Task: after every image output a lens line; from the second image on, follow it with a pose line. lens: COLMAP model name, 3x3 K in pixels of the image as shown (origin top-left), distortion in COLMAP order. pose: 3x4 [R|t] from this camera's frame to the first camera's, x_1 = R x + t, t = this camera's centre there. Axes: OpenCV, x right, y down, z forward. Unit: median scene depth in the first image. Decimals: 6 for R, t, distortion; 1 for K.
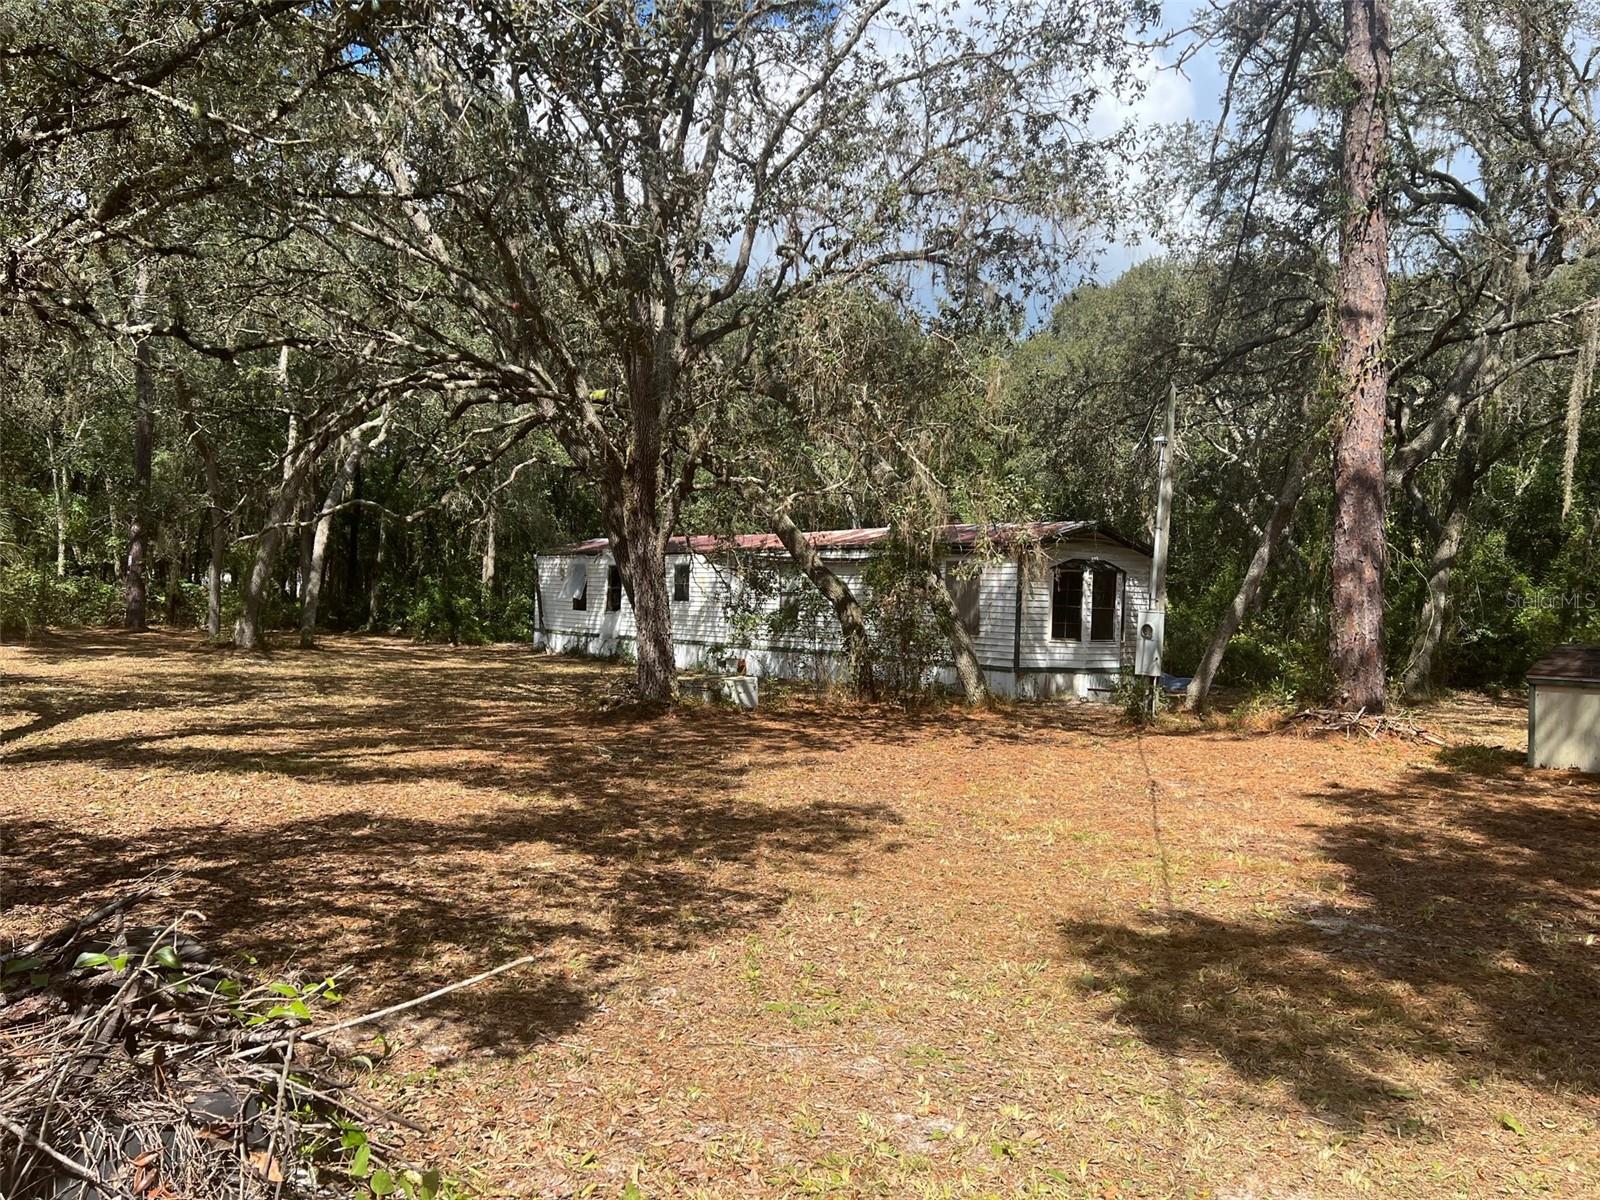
lens RADIAL K [[1204.8, 0, 807.8], [0, 1204.8, 595.7], [0, 0, 1]] dist [0.071654, -0.078347]
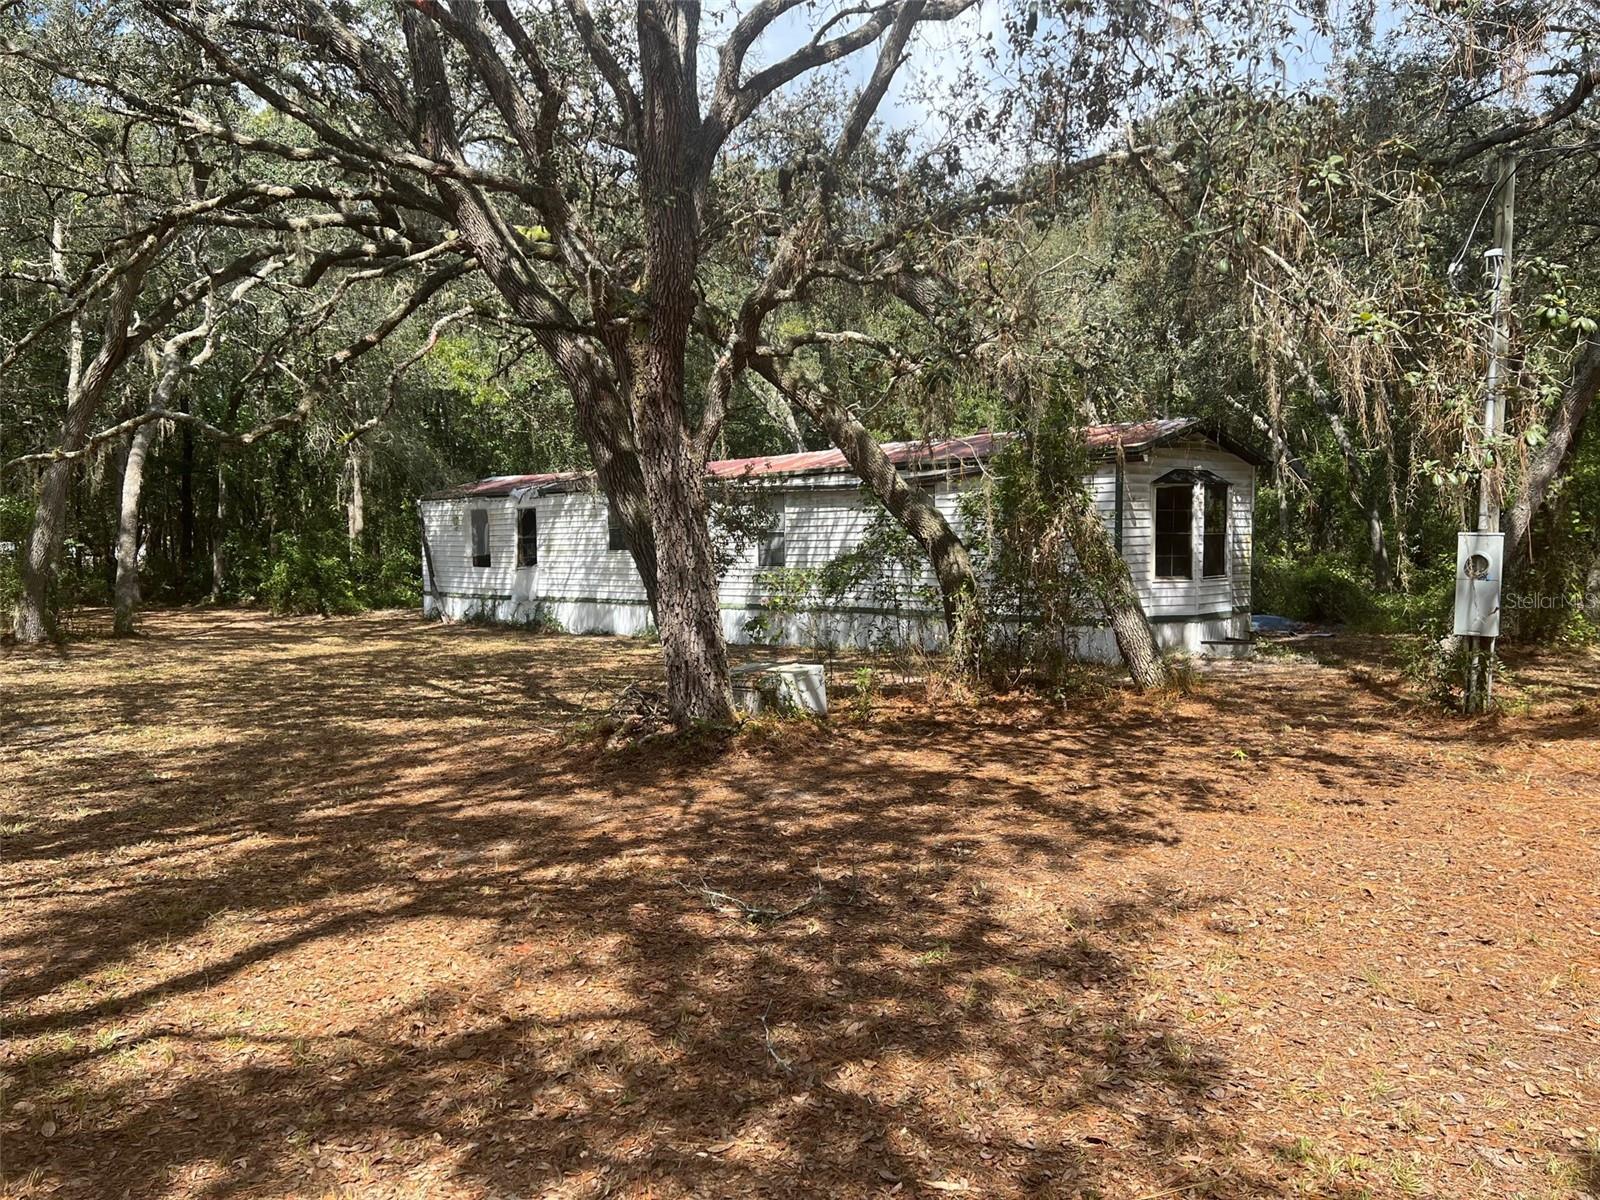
lens RADIAL K [[1204.8, 0, 789.0], [0, 1204.8, 612.3], [0, 0, 1]] dist [0.071654, -0.078347]
pose [[0.994886, -0.051524, 0.086880, -0.071440], [0.045782, 0.996713, 0.066843, -0.002848], [-0.090038, -0.062524, 0.993974, 0.223881]]
